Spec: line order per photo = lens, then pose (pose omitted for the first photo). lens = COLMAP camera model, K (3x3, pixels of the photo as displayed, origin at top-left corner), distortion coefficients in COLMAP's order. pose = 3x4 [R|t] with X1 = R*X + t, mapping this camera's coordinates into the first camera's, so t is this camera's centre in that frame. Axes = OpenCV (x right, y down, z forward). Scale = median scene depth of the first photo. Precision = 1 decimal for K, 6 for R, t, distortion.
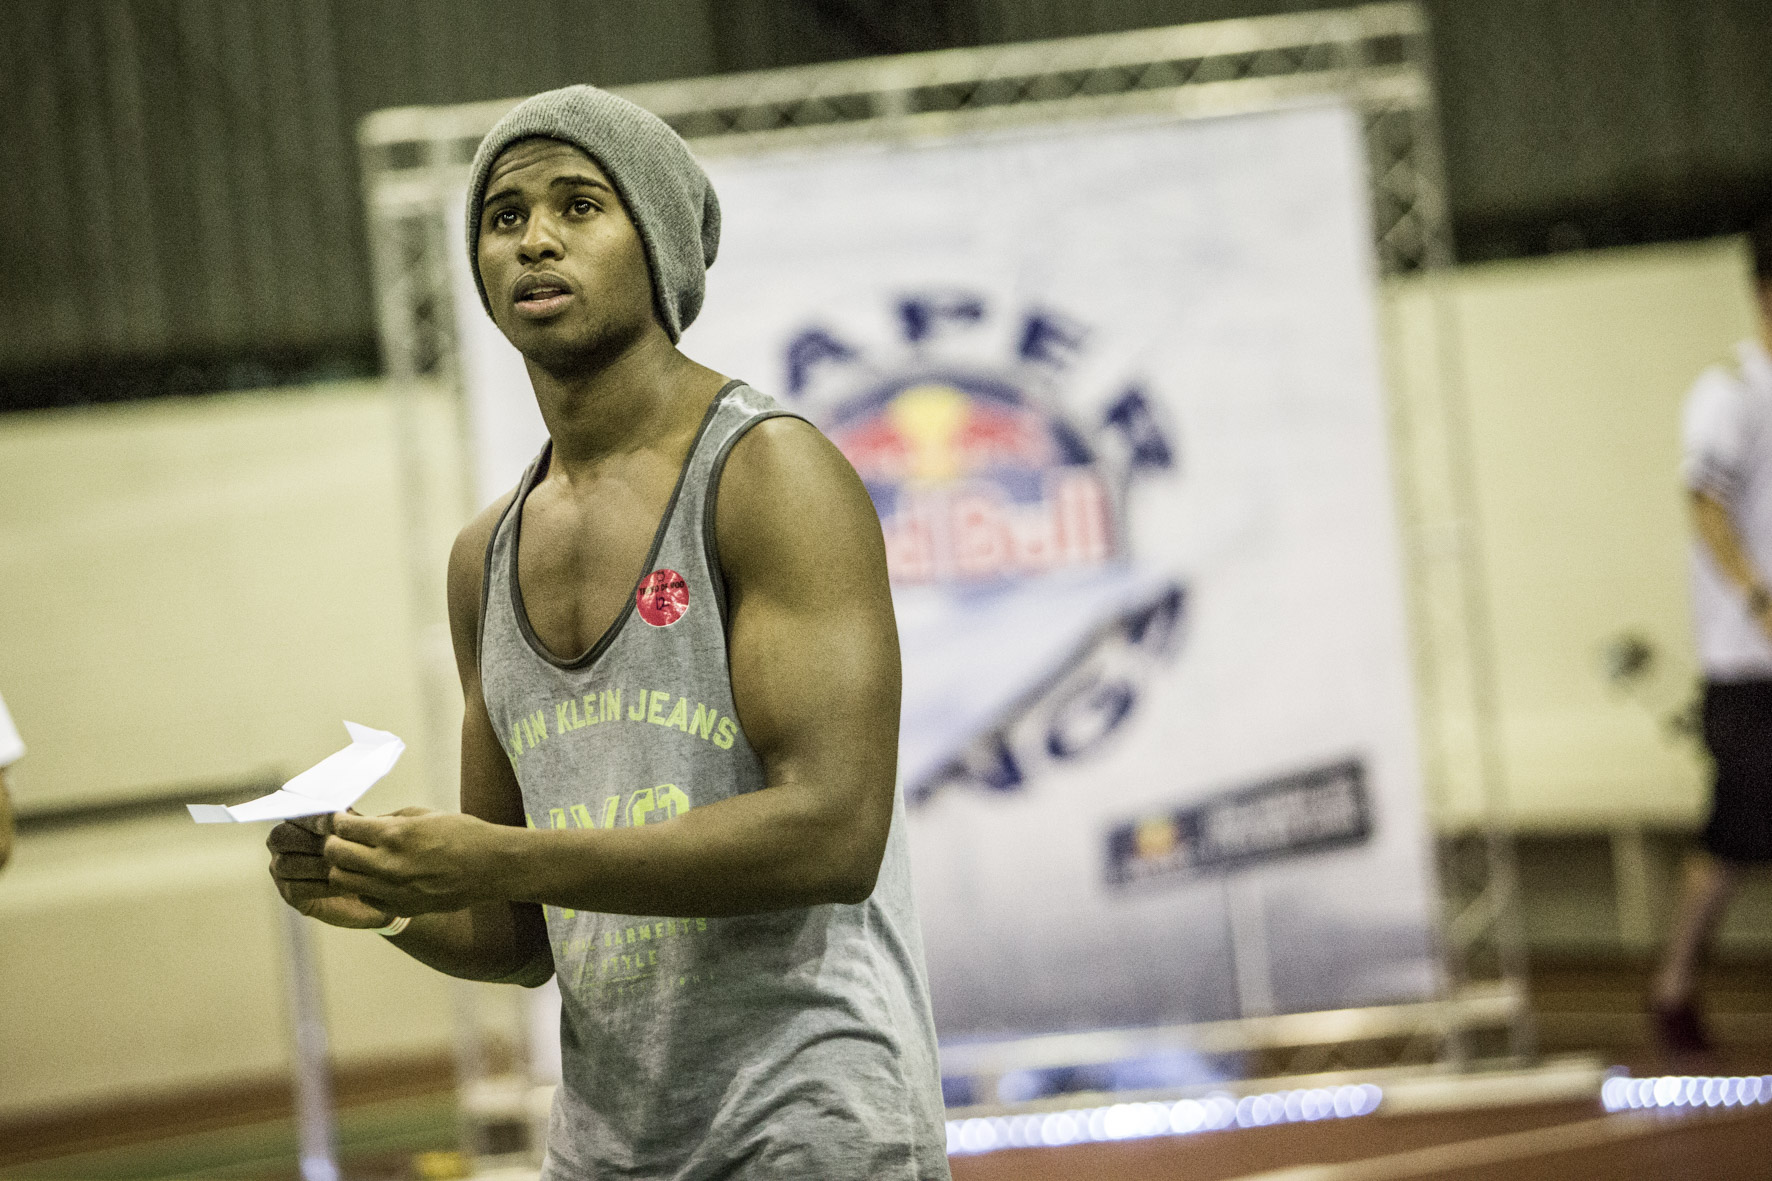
lens RADIAL K [[7234.4, 0, 891.6], [0, 7234.4, 580.9], [0, 0, 1]] dist [0.033903, 0.000000]
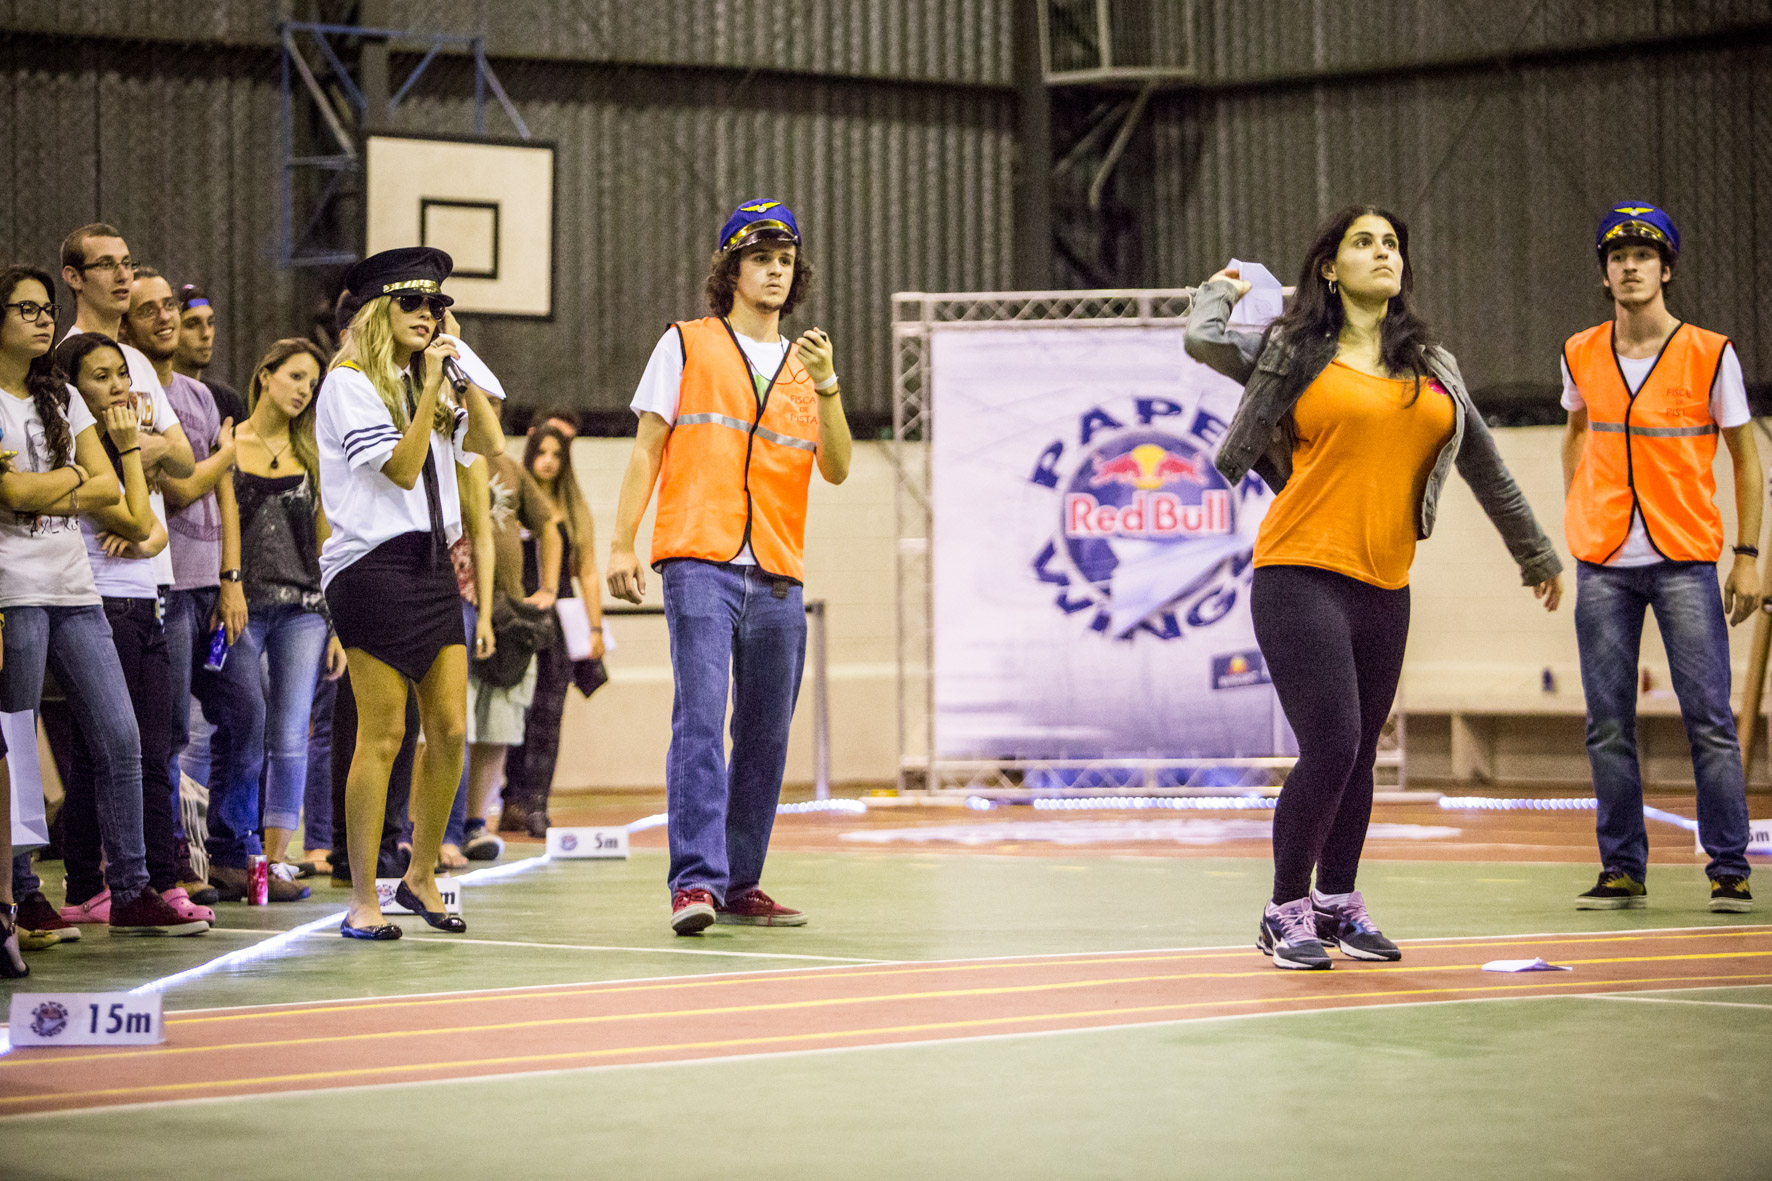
lens RADIAL K [[6782.4, 0, 883.5], [0, 6782.4, 591.9], [0, 0, 1]] dist [0.287831, 0.000000]
pose [[0.995683, 0.089590, -0.024280, -0.020025], [-0.089552, 0.995979, 0.002650, 0.018011], [0.024420, -0.000464, 0.999702, -0.972933]]
